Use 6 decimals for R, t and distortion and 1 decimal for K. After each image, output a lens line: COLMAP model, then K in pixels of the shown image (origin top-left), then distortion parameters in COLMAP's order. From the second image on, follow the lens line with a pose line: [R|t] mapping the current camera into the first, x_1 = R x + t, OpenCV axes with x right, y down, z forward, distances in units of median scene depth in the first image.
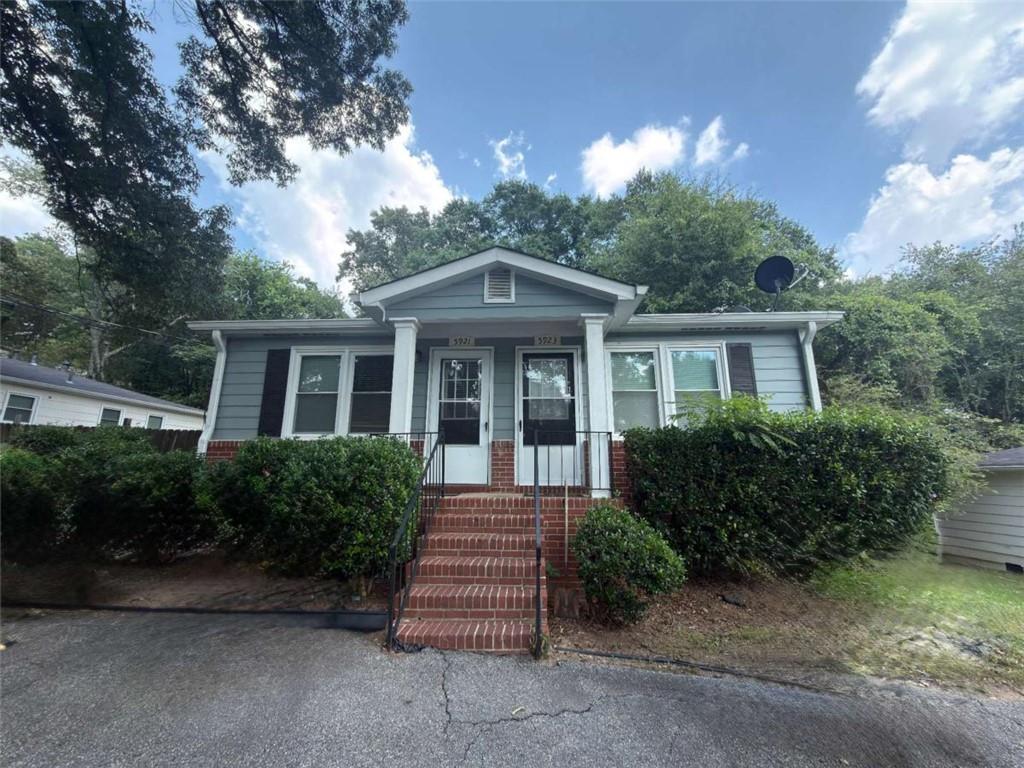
lens RADIAL K [[411.4, 0, 512.5], [0, 411.4, 383.4], [0, 0, 1]] dist [0.001839, -0.000079]
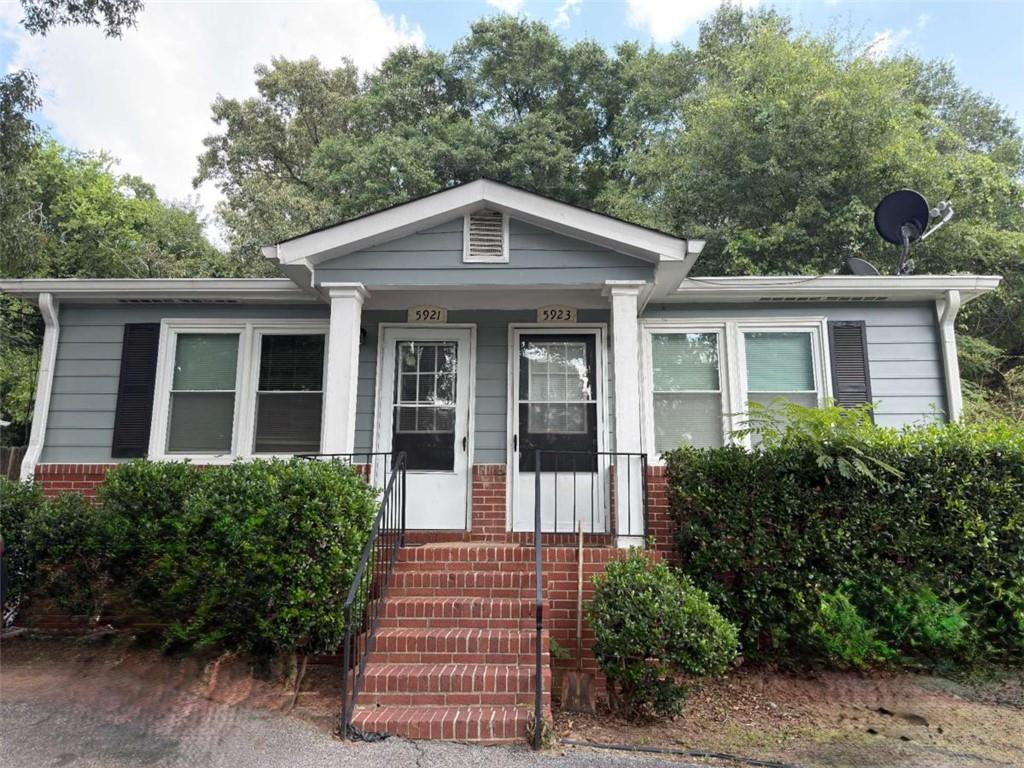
lens RADIAL K [[729.5, 0, 514.3], [0, 729.5, 385.4], [0, 0, 1]] dist [0.060393, -0.077155]
pose [[0.999756, 0.007359, 0.020828, -0.008184], [-0.007976, 0.999527, 0.029704, -0.028780], [-0.020600, -0.029863, 0.999342, -0.197766]]
